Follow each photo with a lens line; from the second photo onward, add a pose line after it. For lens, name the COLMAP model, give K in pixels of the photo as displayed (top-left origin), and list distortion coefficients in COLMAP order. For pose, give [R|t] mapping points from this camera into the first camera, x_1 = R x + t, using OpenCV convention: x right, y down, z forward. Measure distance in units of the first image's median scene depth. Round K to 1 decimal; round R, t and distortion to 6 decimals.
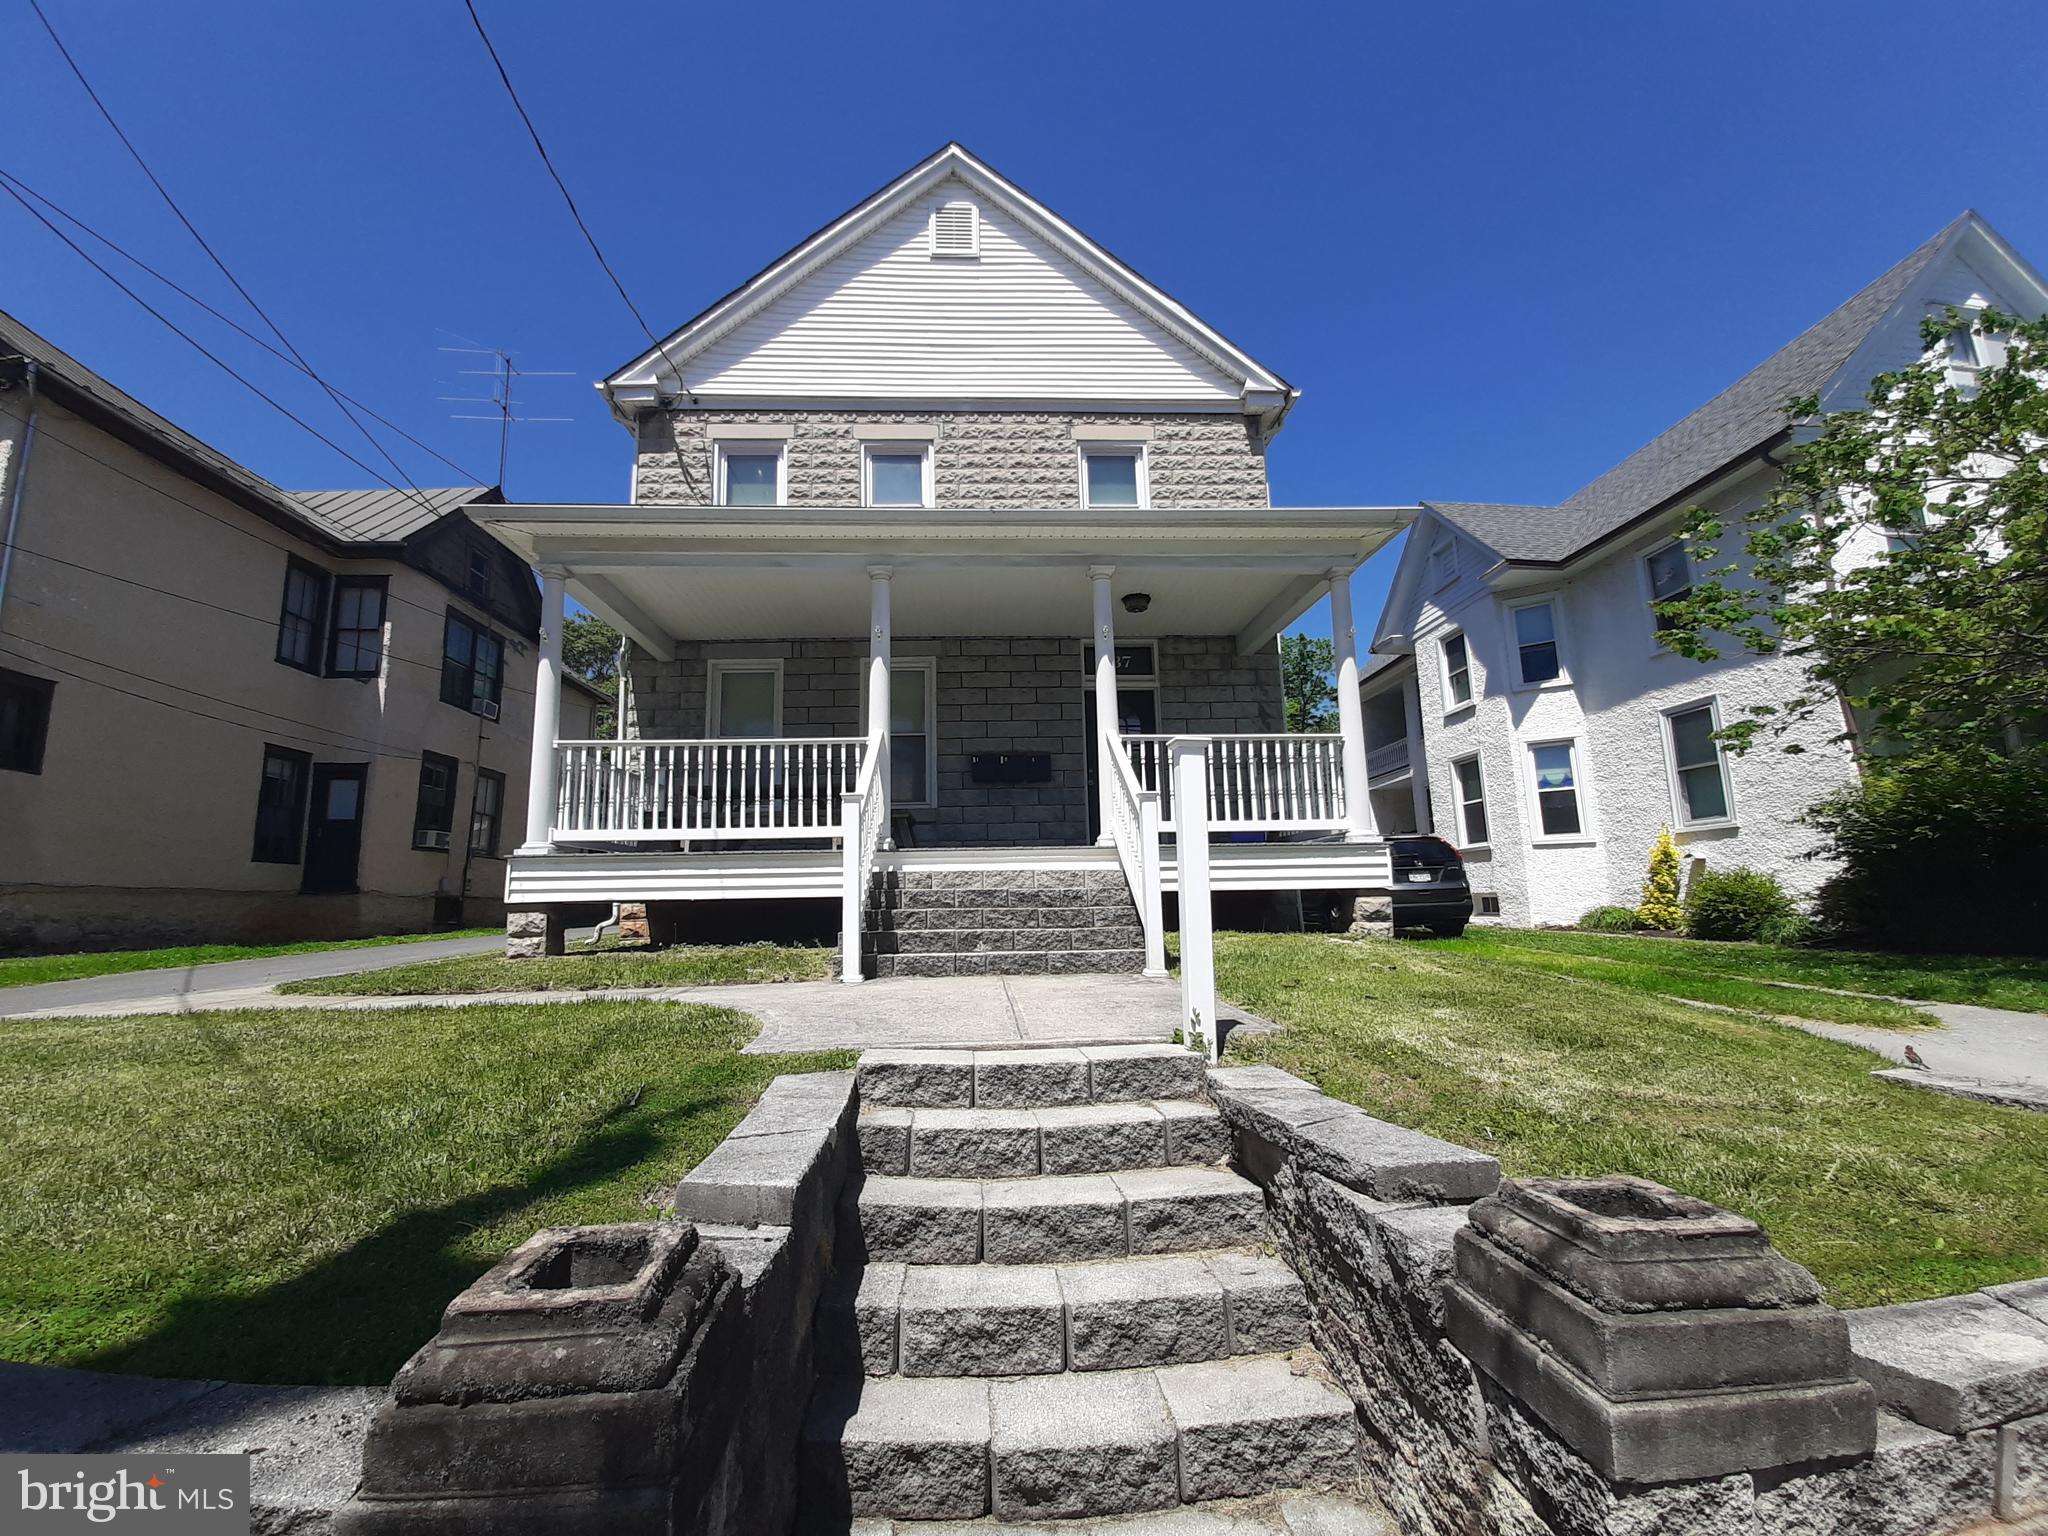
lens RADIAL K [[799.7, 0, 1014.4], [0, 799.7, 793.5], [0, 0, 1]] dist [0.001136, -0.005778]
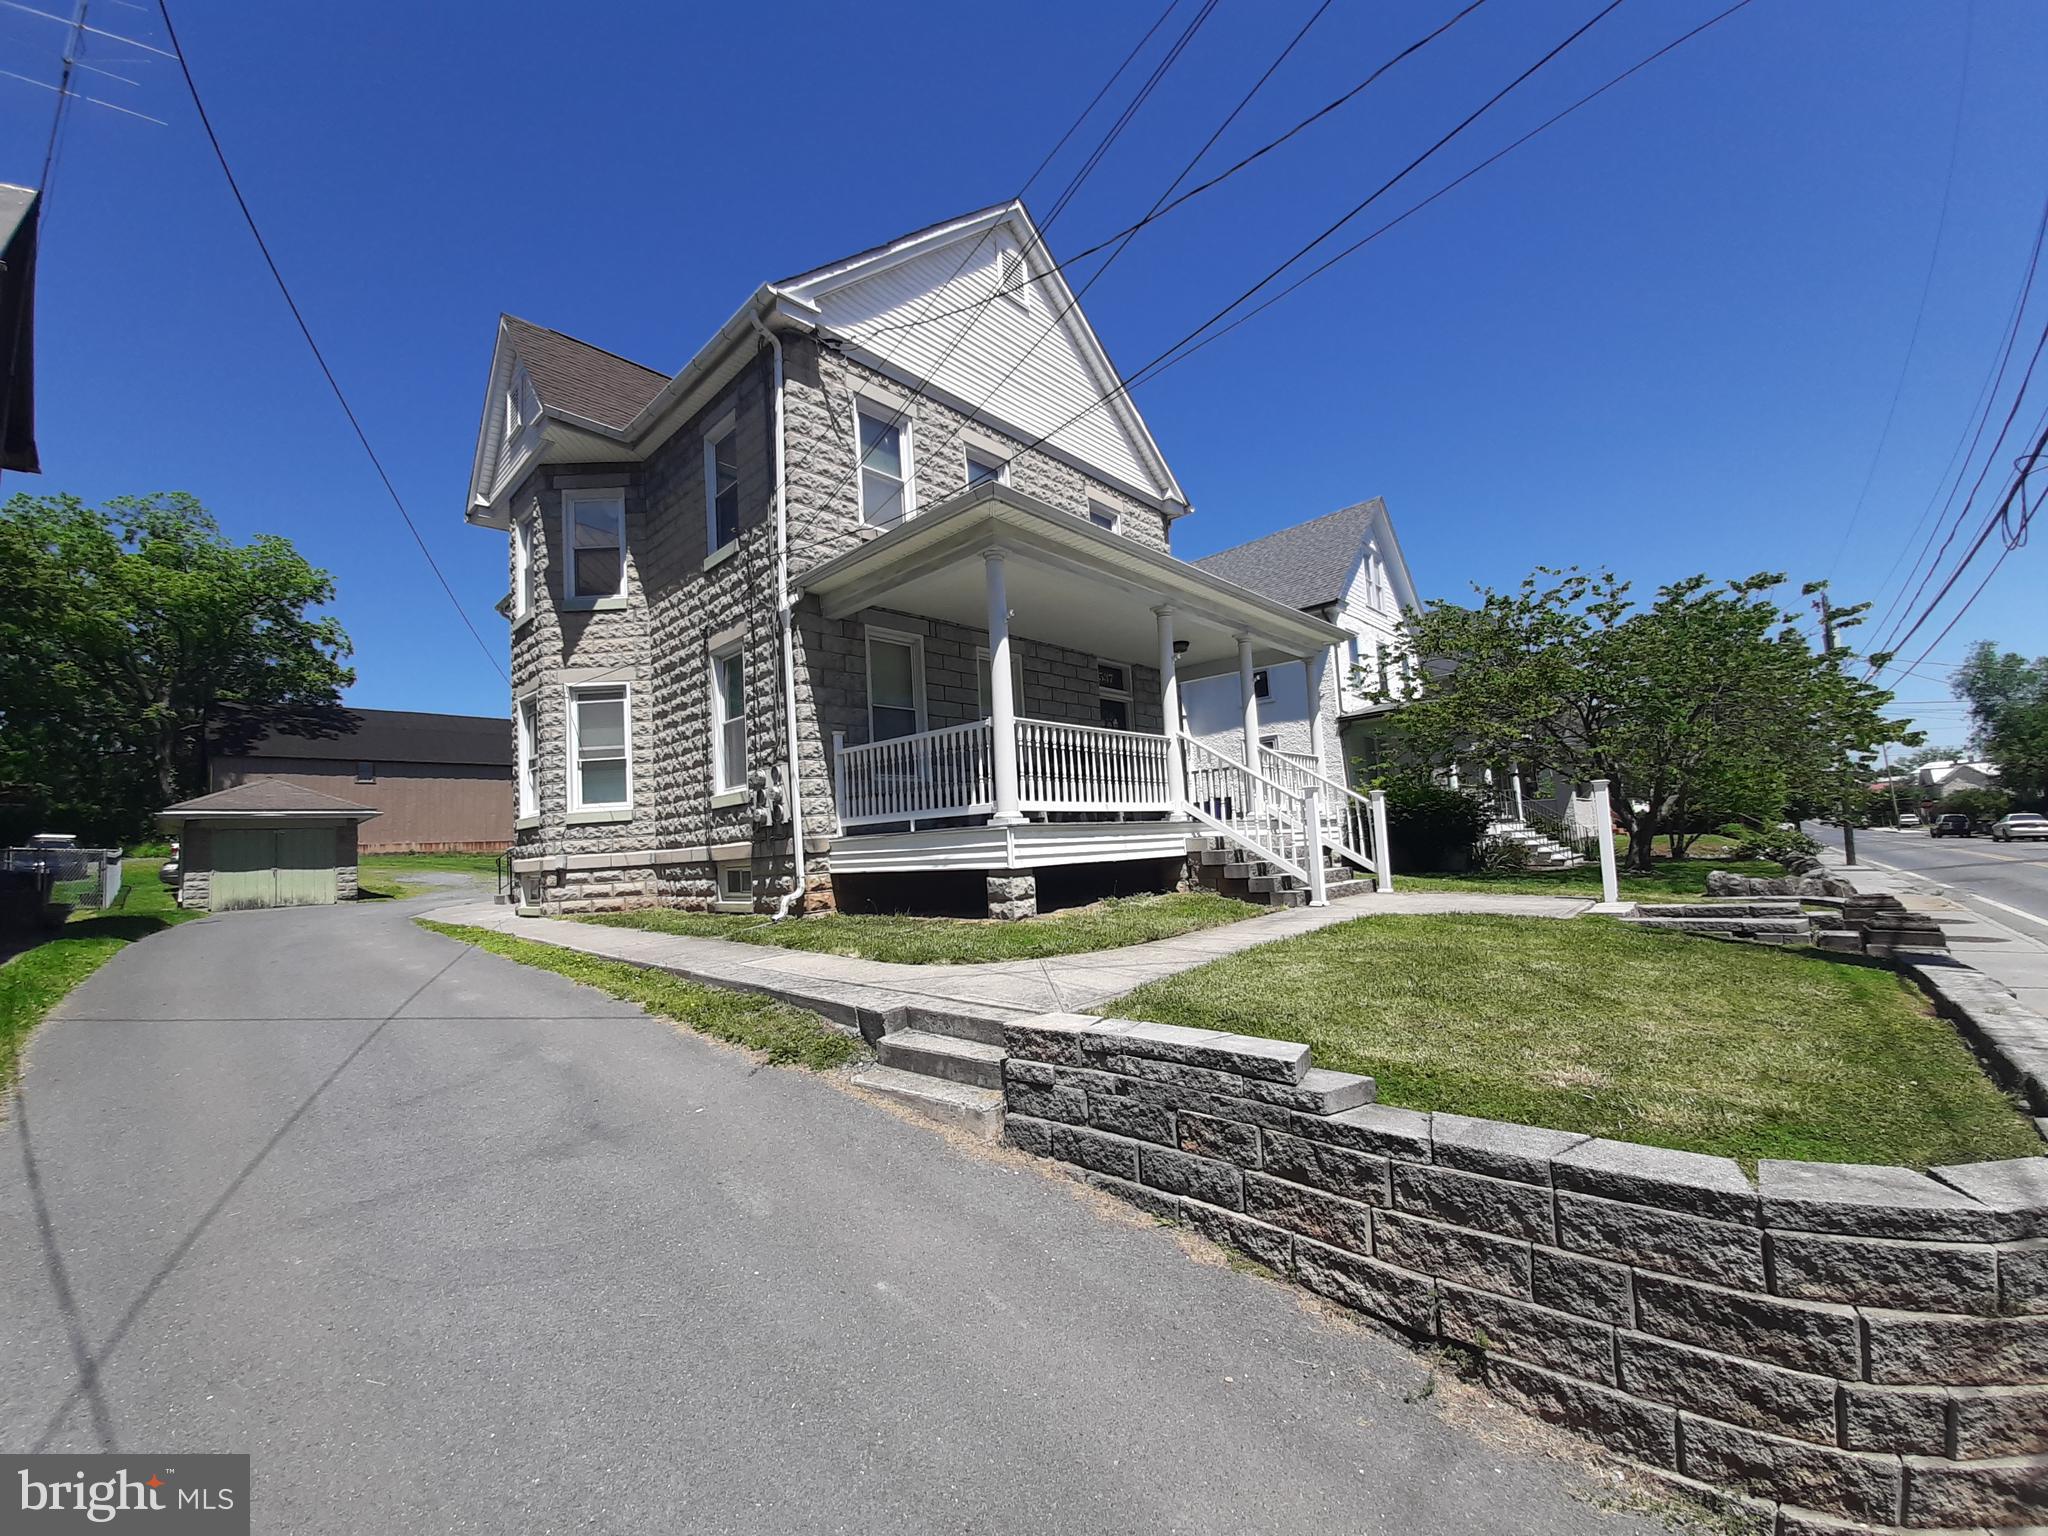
lens RADIAL K [[799.7, 0, 1014.4], [0, 799.7, 793.5], [0, 0, 1]] dist [0.001136, -0.005778]
pose [[0.715474, 0.028389, 0.698062, -0.898303], [-0.057444, 0.998181, 0.018282, 0.010789], [-0.696273, -0.053180, 0.715804, 0.151951]]
